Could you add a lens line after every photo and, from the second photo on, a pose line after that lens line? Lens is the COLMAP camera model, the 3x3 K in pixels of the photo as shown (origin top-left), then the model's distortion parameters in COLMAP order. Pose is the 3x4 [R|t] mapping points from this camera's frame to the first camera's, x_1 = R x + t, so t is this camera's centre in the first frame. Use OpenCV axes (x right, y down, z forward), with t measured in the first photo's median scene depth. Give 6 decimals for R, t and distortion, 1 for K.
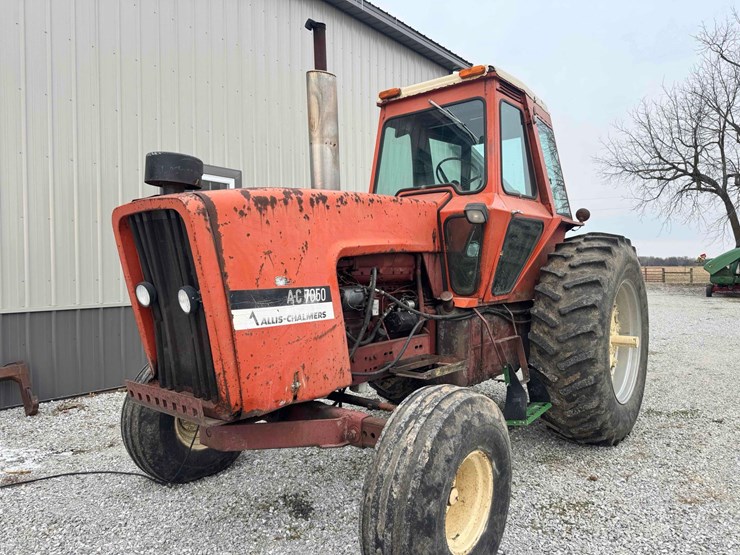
lens RADIAL K [[525.4, 0, 369.8], [0, 525.4, 278.8], [0, 0, 1]] dist [0.072939, -0.091040]
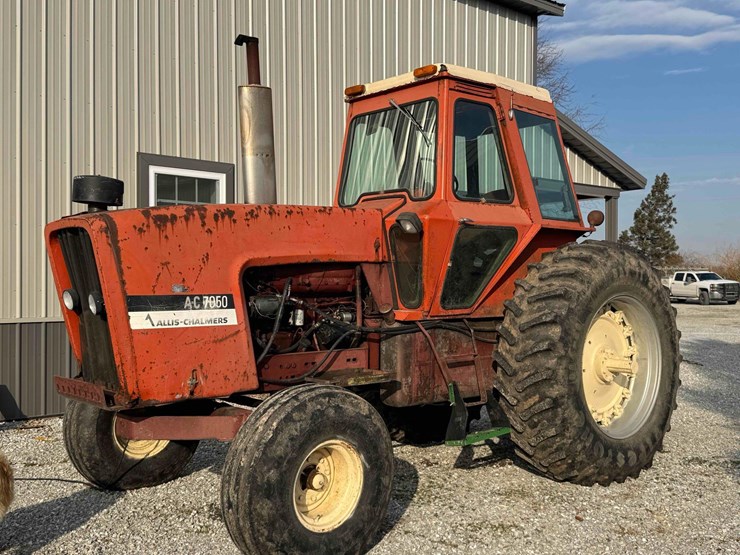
lens RADIAL K [[799.2, 0, 371.2], [0, 799.2, 276.5], [0, 0, 1]] dist [0.119535, 0.000000]
pose [[0.986378, 0.005815, -0.164389, 0.371994], [-0.010141, 0.999624, -0.025491, 0.013052], [0.164179, 0.026811, 0.986066, -0.457312]]
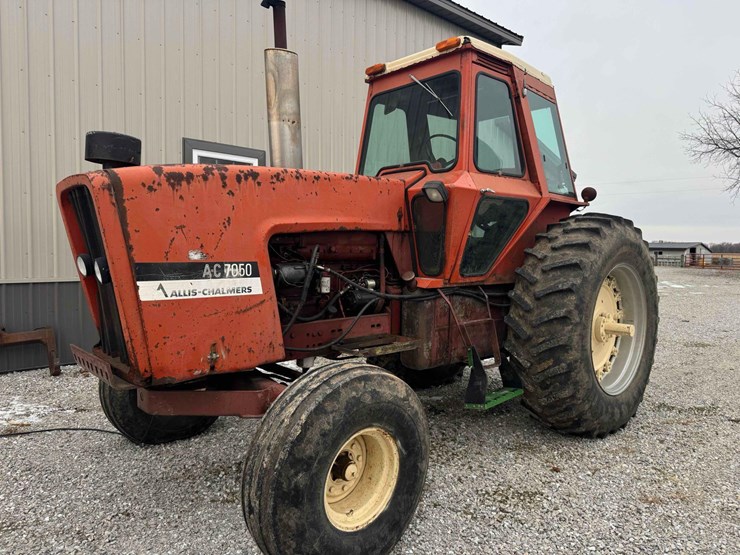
lens RADIAL K [[525.4, 0, 370.8], [0, 525.4, 277.5], [0, 0, 1]] dist [0.072939, -0.091040]
pose [[0.989423, 0.024852, -0.142917, 0.224706], [-0.020221, 0.999225, 0.033764, 0.004236], [0.143646, -0.030517, 0.989159, 0.015196]]
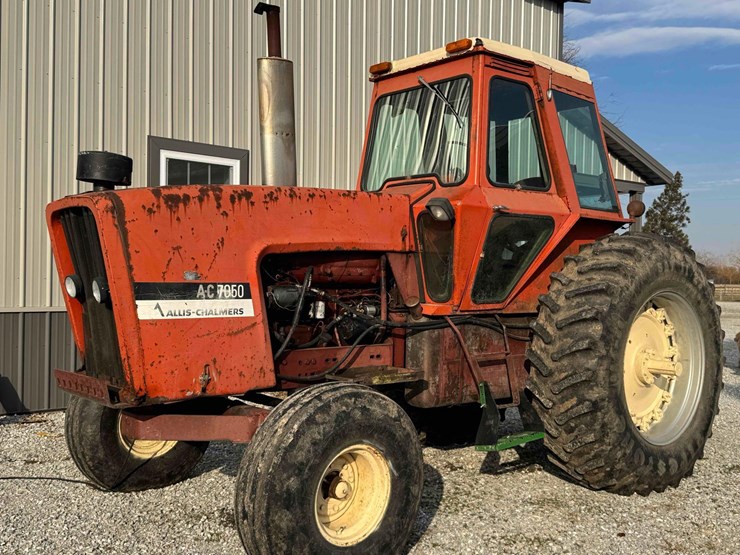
lens RADIAL K [[799.2, 0, 374.6], [0, 799.2, 279.1], [0, 0, 1]] dist [0.119535, 0.000000]
pose [[0.984965, 0.021449, -0.171418, 0.324787], [-0.024753, 0.999546, -0.017160, 0.020698], [0.170972, 0.021145, 0.985049, -0.354372]]
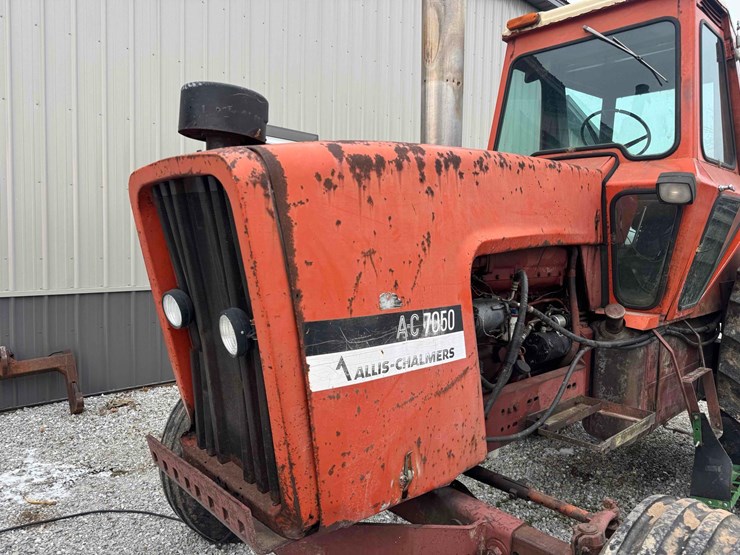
lens RADIAL K [[525.4, 0, 363.1], [0, 525.4, 269.8], [0, 0, 1]] dist [0.072939, -0.091040]
pose [[0.989597, 0.036165, -0.139251, -0.081939], [-0.031211, 0.998805, 0.037597, -0.036348], [0.140444, -0.032860, 0.989543, 0.293484]]
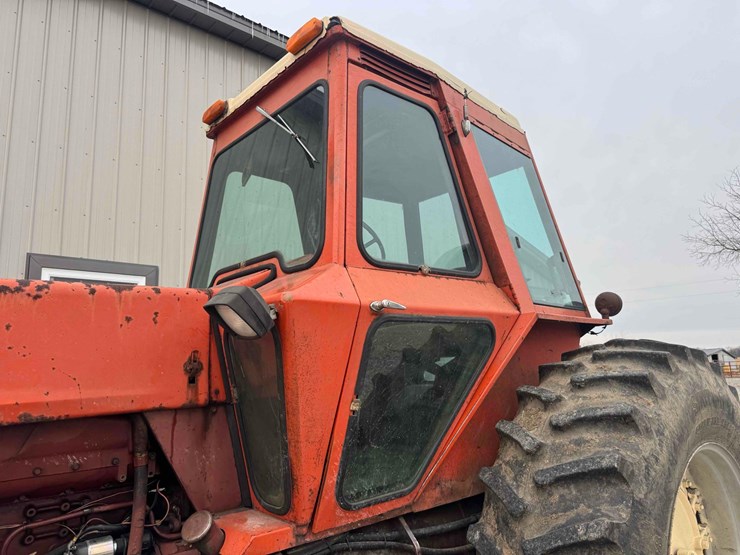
lens RADIAL K [[525.4, 0, 368.8], [0, 525.4, 272.6], [0, 0, 1]] dist [0.072939, -0.091040]
pose [[0.986026, -0.055521, -0.157068, 0.356057], [0.023843, 0.980156, -0.196788, -0.073273], [0.164877, 0.190293, 0.967783, 0.622328]]
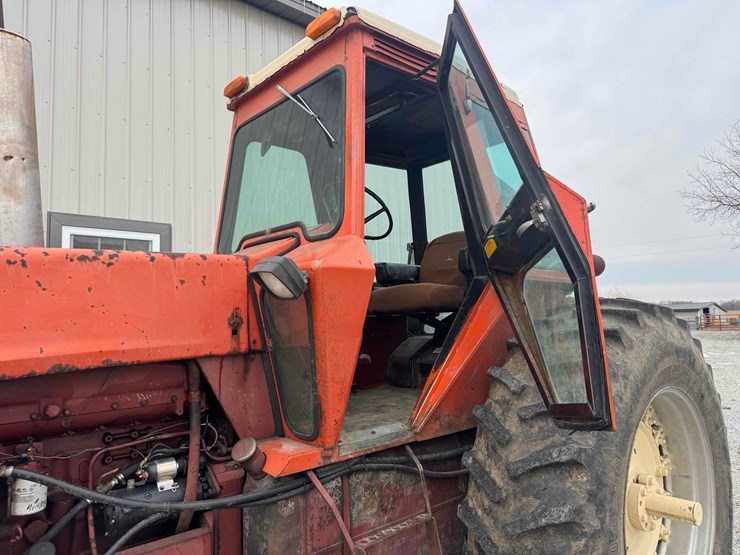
lens RADIAL K [[525.4, 0, 372.4], [0, 525.4, 272.5], [0, 0, 1]] dist [0.072939, -0.091040]
pose [[0.987693, -0.037610, -0.151817, 0.353765], [0.020983, 0.993746, -0.109673, -0.074726], [0.154992, 0.105138, 0.982305, 0.540155]]
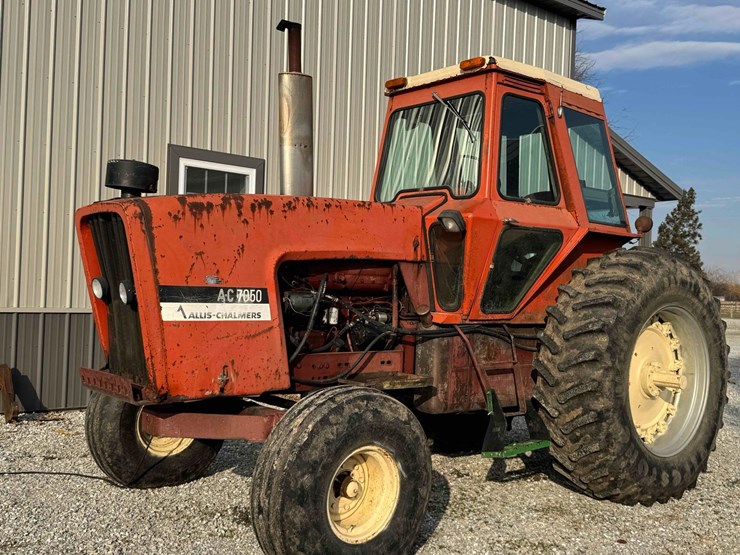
lens RADIAL K [[799.2, 0, 367.9], [0, 799.2, 275.8], [0, 0, 1]] dist [0.119535, 0.000000]
pose [[0.981140, 0.038810, -0.189362, 0.323990], [-0.045825, 0.998411, -0.032806, 0.024701], [0.187787, 0.040865, 0.981359, -0.399593]]
